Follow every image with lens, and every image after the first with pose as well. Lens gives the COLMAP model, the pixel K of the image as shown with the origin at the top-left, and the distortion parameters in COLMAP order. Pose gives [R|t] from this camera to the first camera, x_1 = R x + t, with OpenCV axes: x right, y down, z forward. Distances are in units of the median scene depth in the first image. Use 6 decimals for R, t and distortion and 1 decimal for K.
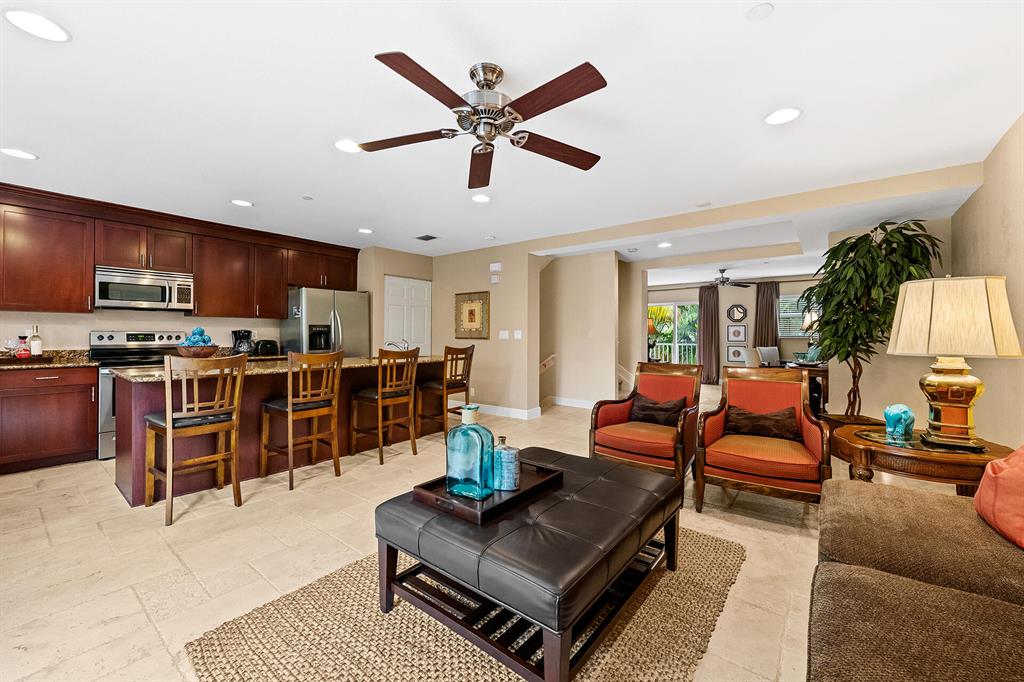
lens RADIAL K [[406.8, 0, 518.7], [0, 406.8, 334.3], [0, 0, 1]] dist [-0.001350, -0.000817]
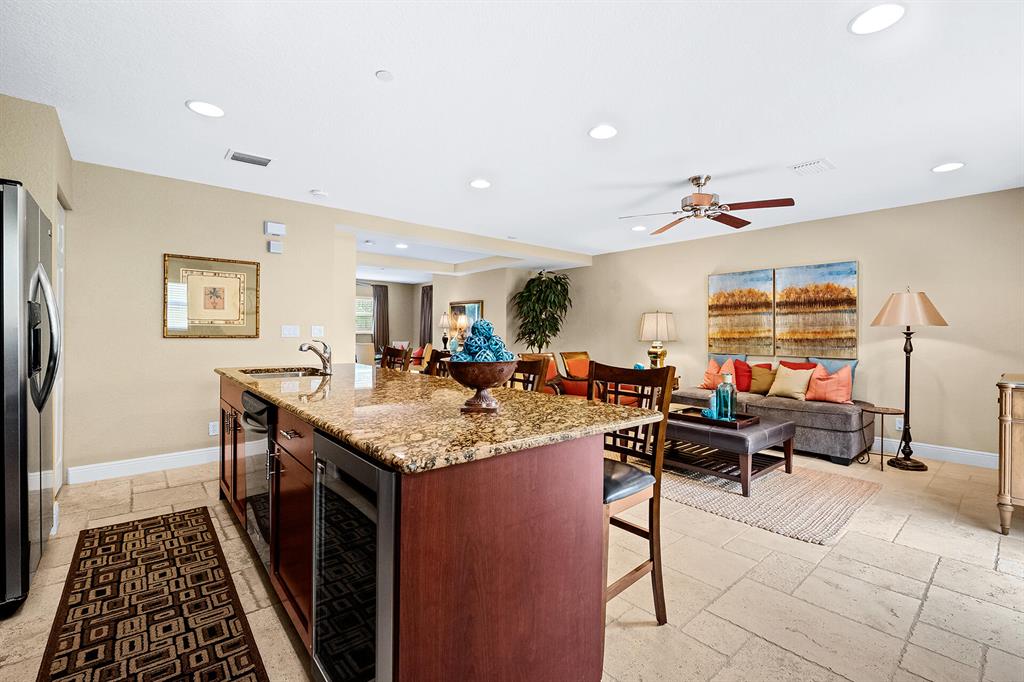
lens RADIAL K [[446.5, 0, 515.3], [0, 446.5, 335.3], [0, 0, 1]] dist [0.000515, 0.000128]
pose [[0.194016, -0.008084, 0.980965, -0.888141], [-0.007376, 0.999926, 0.009699, -0.002354], [-0.980971, -0.009117, 0.193942, 0.603194]]
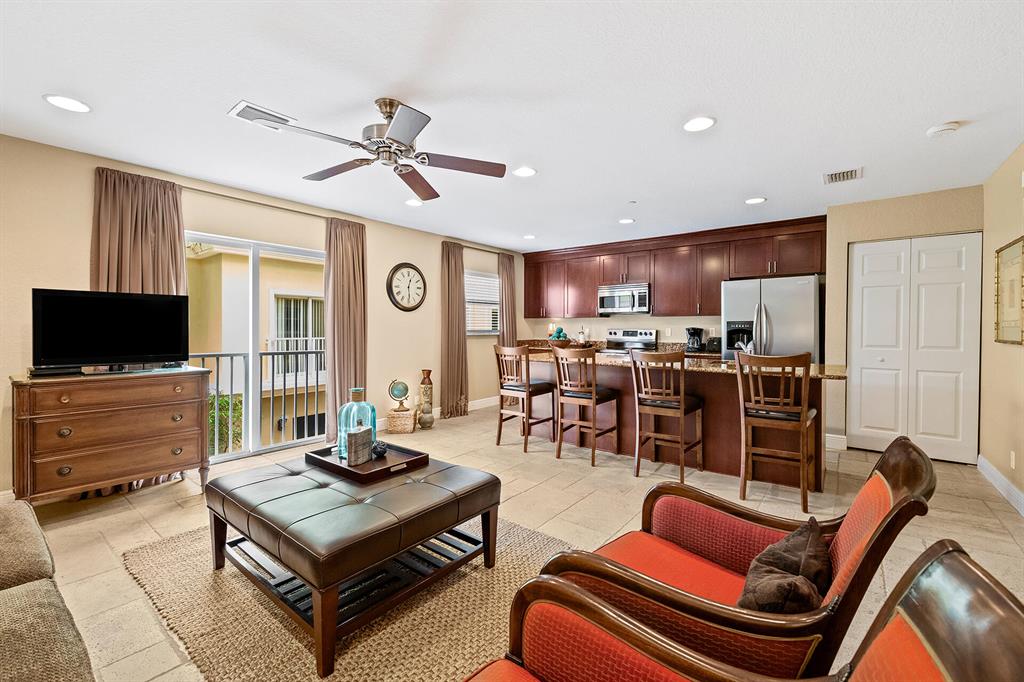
lens RADIAL K [[422.2, 0, 508.6], [0, 422.2, 333.6], [0, 0, 1]] dist [-0.004968, -0.001217]
pose [[0.005290, 0.009140, -0.999944, 0.475290], [-0.001133, 0.999958, 0.009134, -0.005325], [0.999985, 0.001085, 0.005300, 0.564098]]
